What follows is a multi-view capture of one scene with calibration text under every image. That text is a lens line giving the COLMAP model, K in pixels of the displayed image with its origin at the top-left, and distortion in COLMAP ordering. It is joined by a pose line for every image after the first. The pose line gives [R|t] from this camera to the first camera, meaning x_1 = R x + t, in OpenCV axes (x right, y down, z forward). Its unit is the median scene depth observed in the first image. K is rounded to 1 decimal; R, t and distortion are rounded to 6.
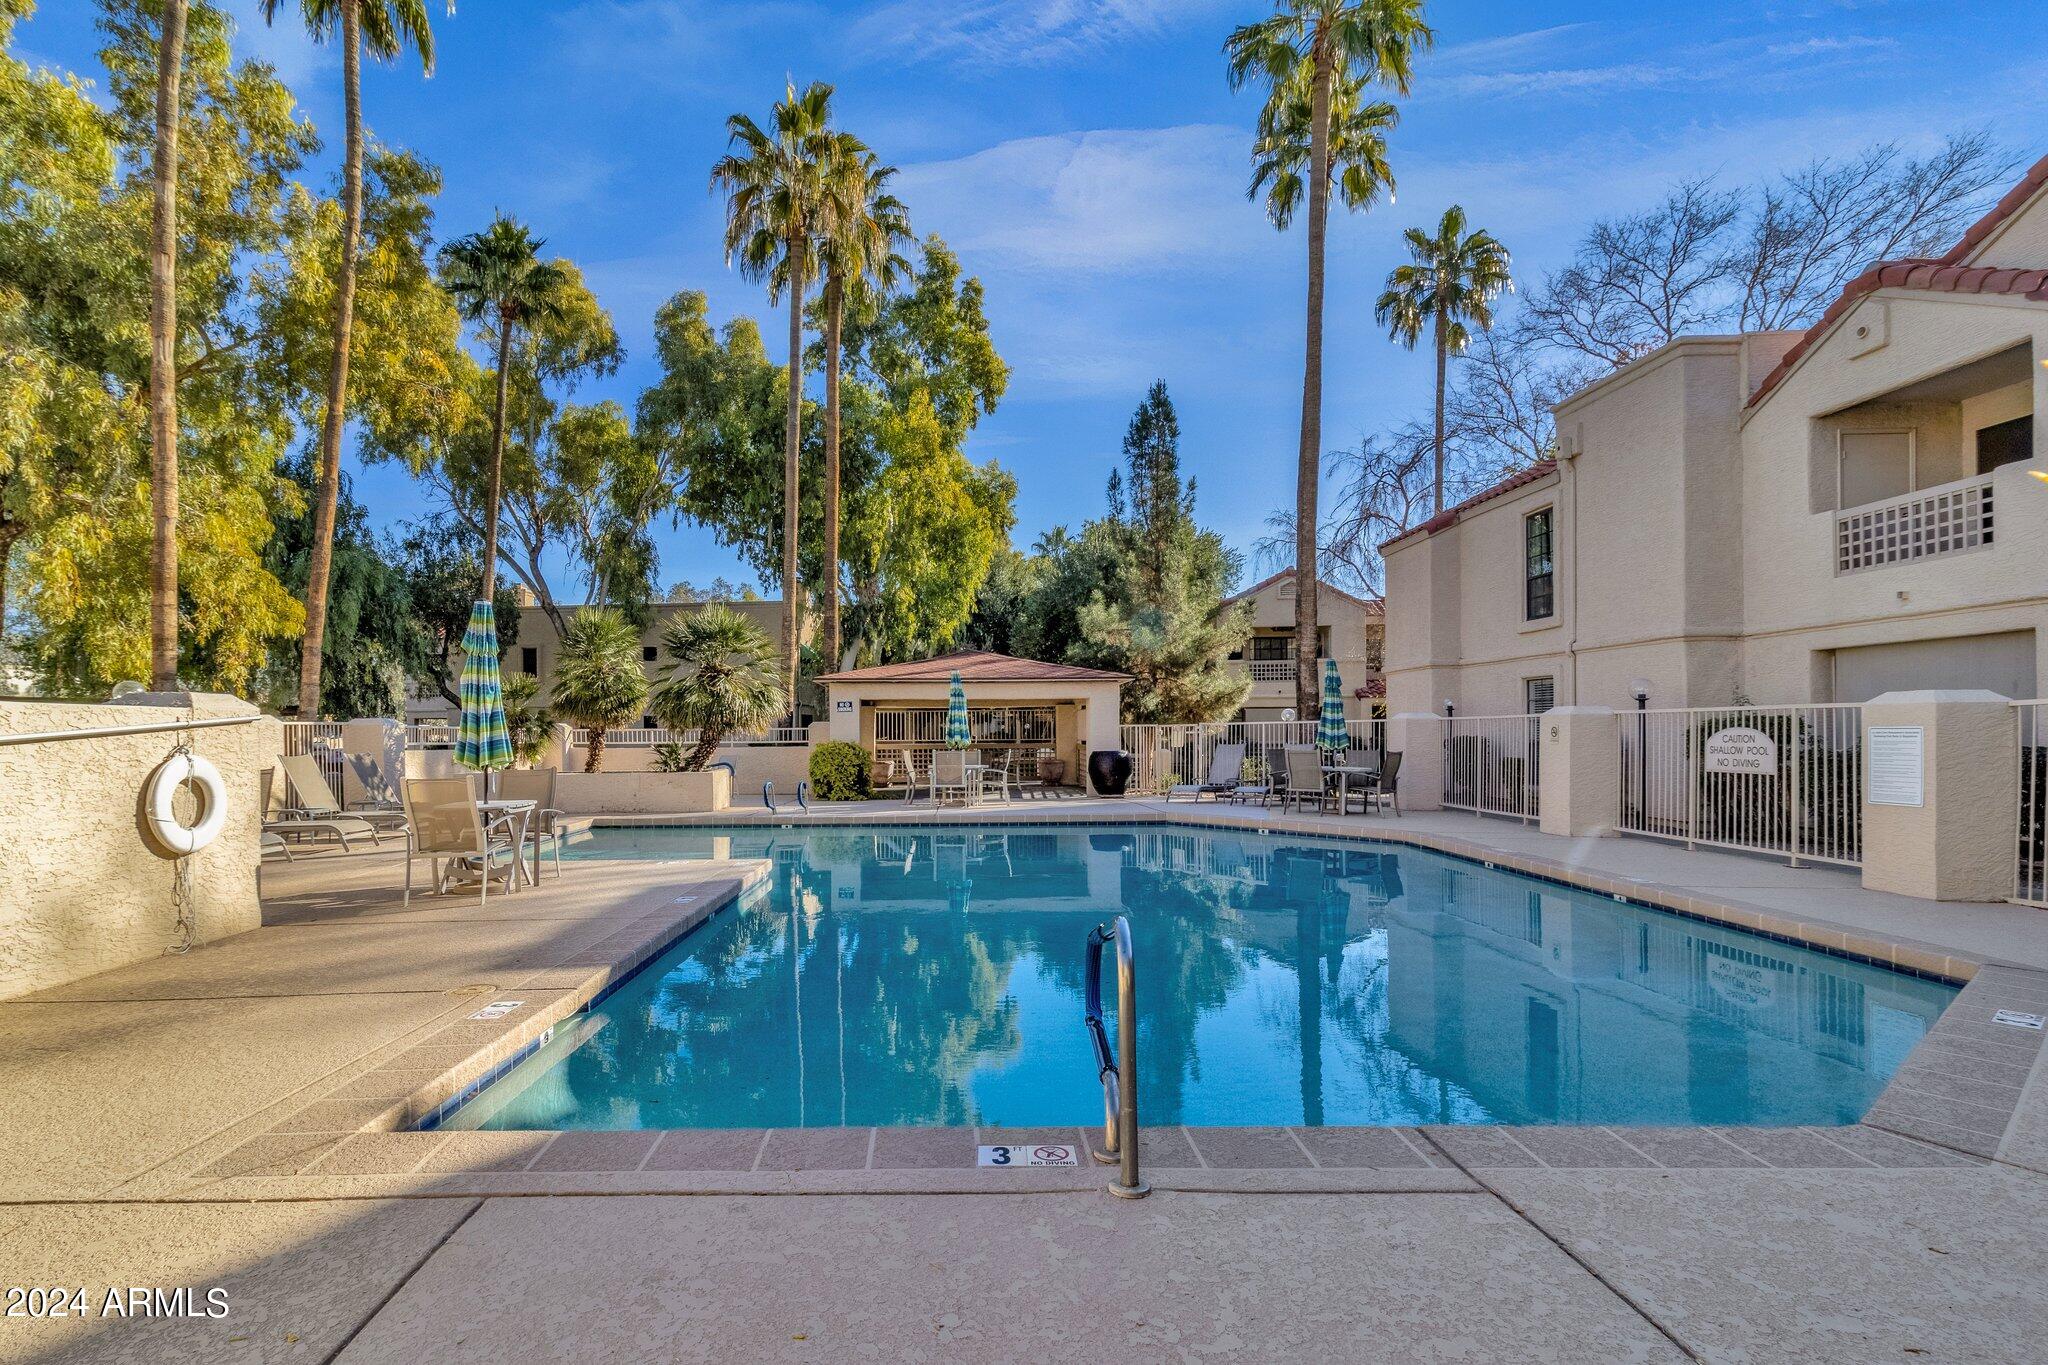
lens RADIAL K [[980.1, 0, 1024.9], [0, 980.1, 731.8], [0, 0, 1]] dist [-0.000774, -0.000177]
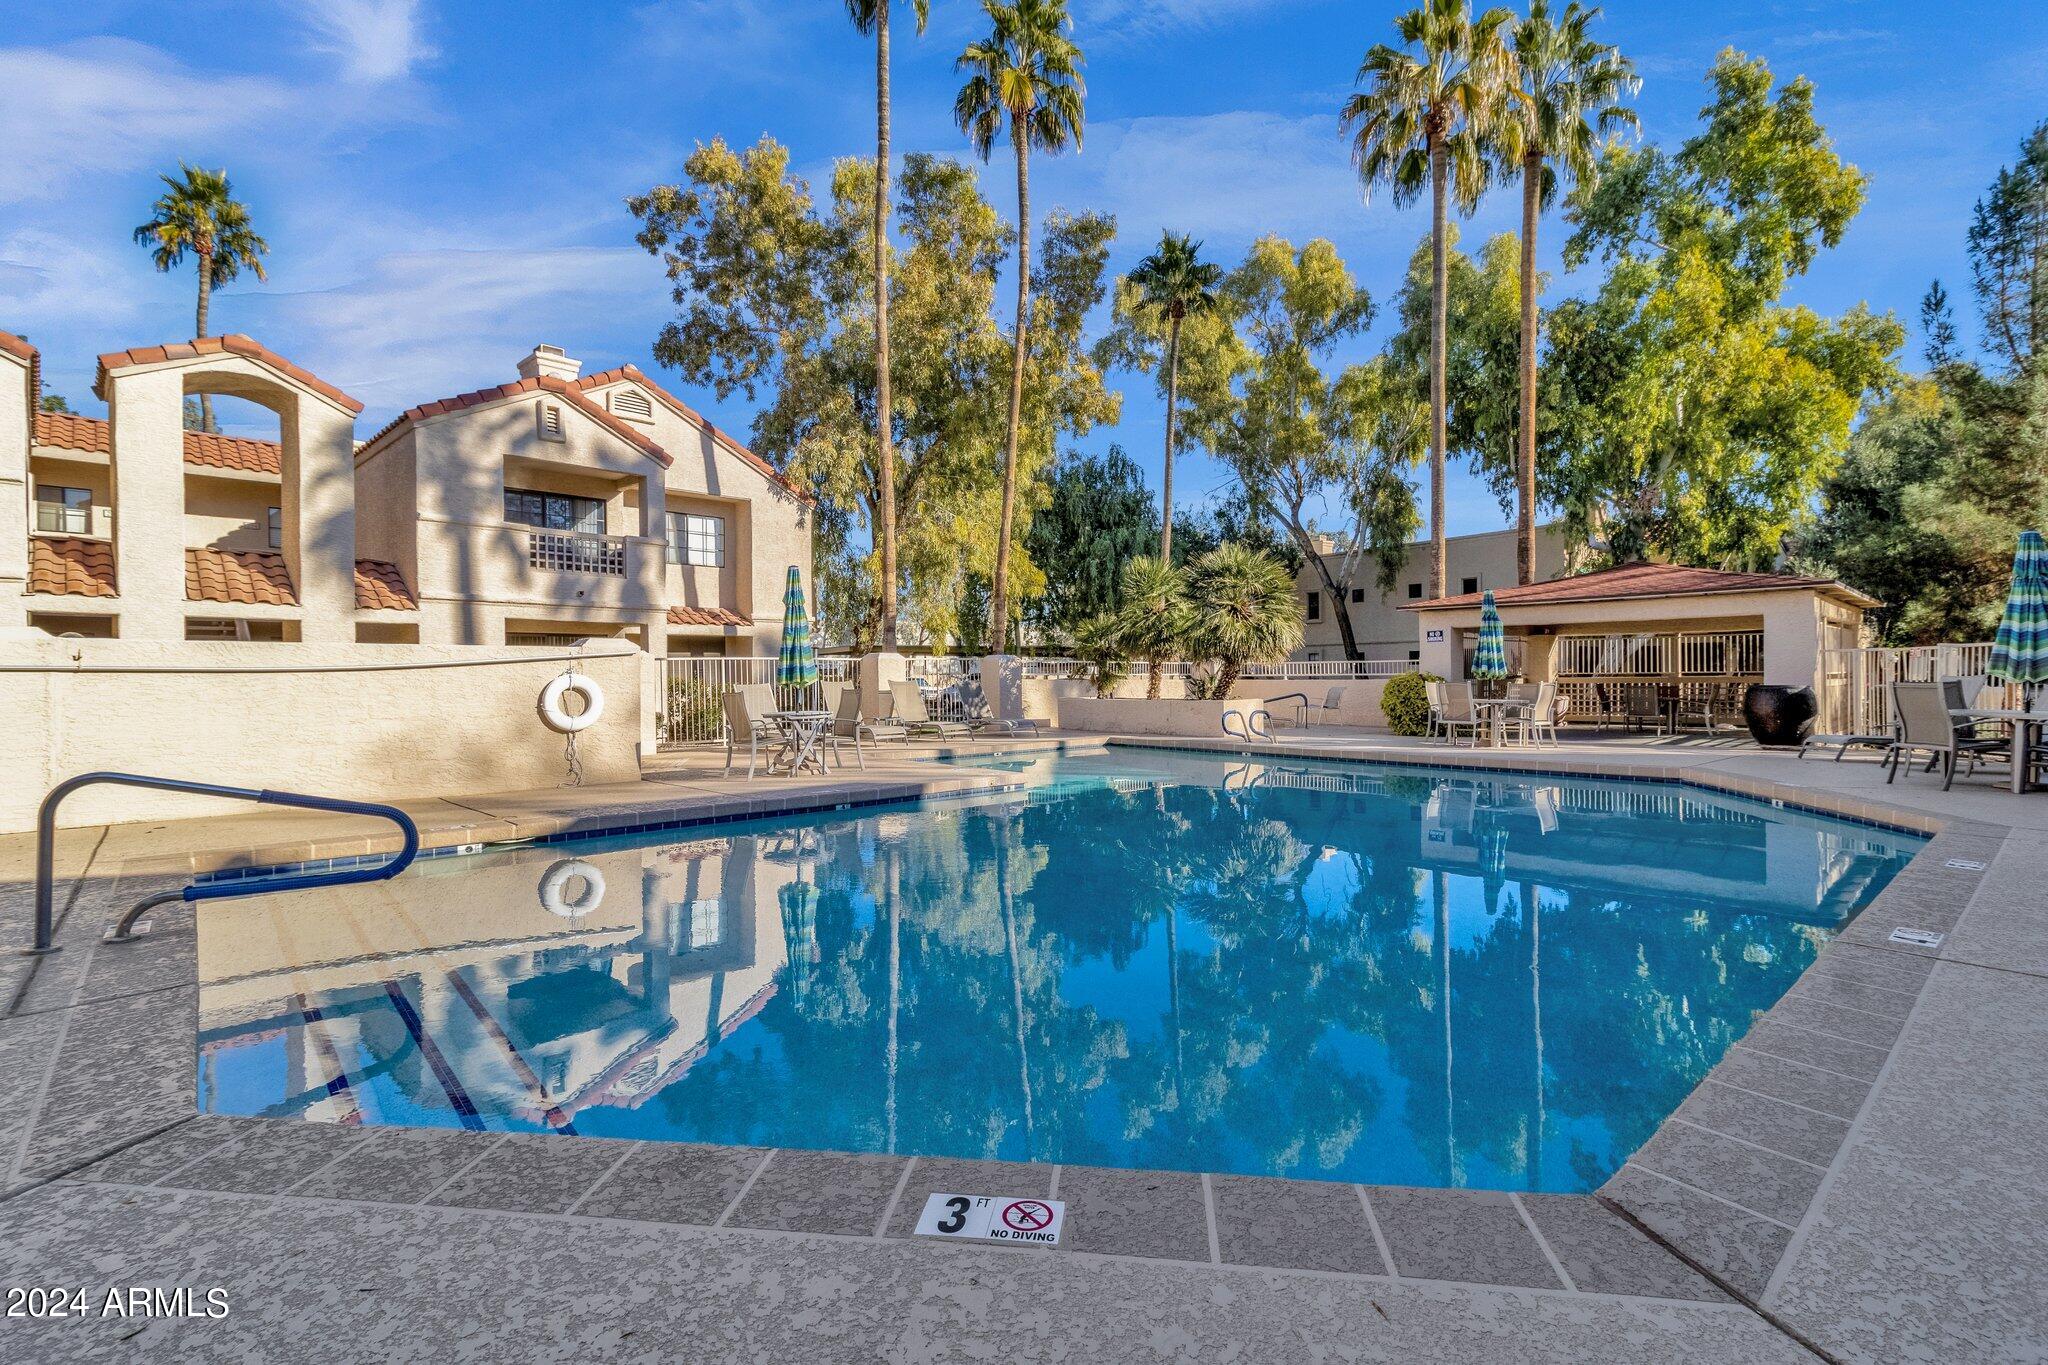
lens RADIAL K [[942.4, 0, 1049.4], [0, 942.4, 674.4], [0, 0, 1]] dist [0.002845, 0.000531]
pose [[0.672902, -0.000021, -0.739731, 0.113297], [0.005089, 0.999976, 0.004601, 0.002419], [0.739714, -0.006860, 0.672887, 0.058518]]
